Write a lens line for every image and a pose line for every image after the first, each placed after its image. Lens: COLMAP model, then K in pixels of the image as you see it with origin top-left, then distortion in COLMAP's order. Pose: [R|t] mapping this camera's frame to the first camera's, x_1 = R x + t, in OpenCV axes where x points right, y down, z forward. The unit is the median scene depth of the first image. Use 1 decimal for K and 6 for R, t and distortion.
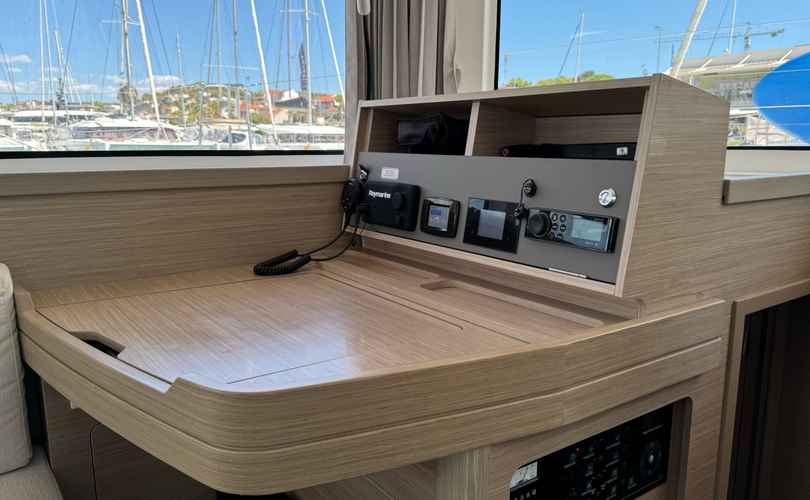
lens RADIAL K [[630.3, 0, 405.0], [0, 630.3, 250.0], [0, 0, 1]] dist [0.032456, 0.000342]
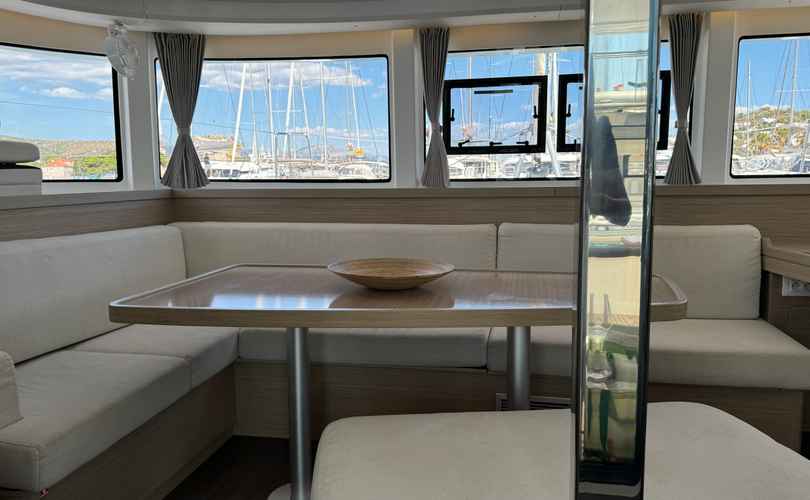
lens RADIAL K [[630.3, 0, 405.0], [0, 630.3, 250.0], [0, 0, 1]] dist [0.032456, 0.000342]
pose [[0.693878, 0.077920, -0.715865, 0.079588], [-0.111707, 0.993741, -0.000110, 0.199875], [0.711376, 0.080043, 0.698239, -1.121574]]
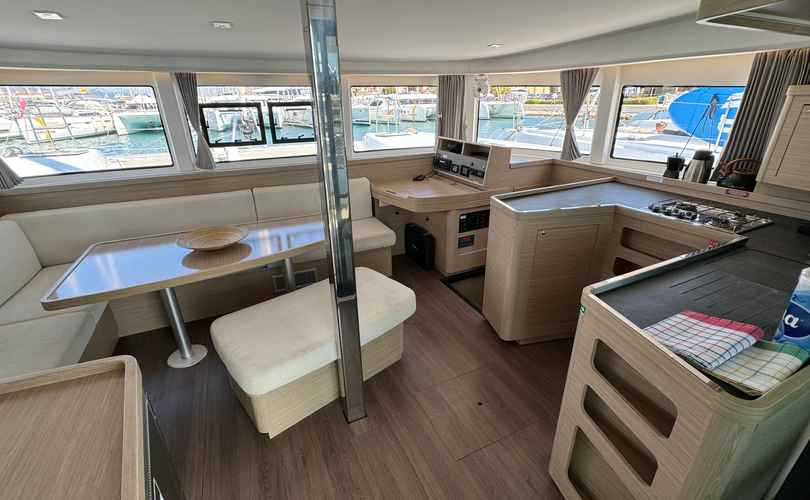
lens RADIAL K [[351.3, 0, 405.0], [0, 351.3, 250.0], [0, 0, 1]] dist [-0.000550, -0.000054]
pose [[0.984492, 0.053453, -0.167089, 0.144655], [-0.012692, 0.971657, 0.236055, -0.069849], [0.174971, -0.230273, 0.957267, -1.494893]]
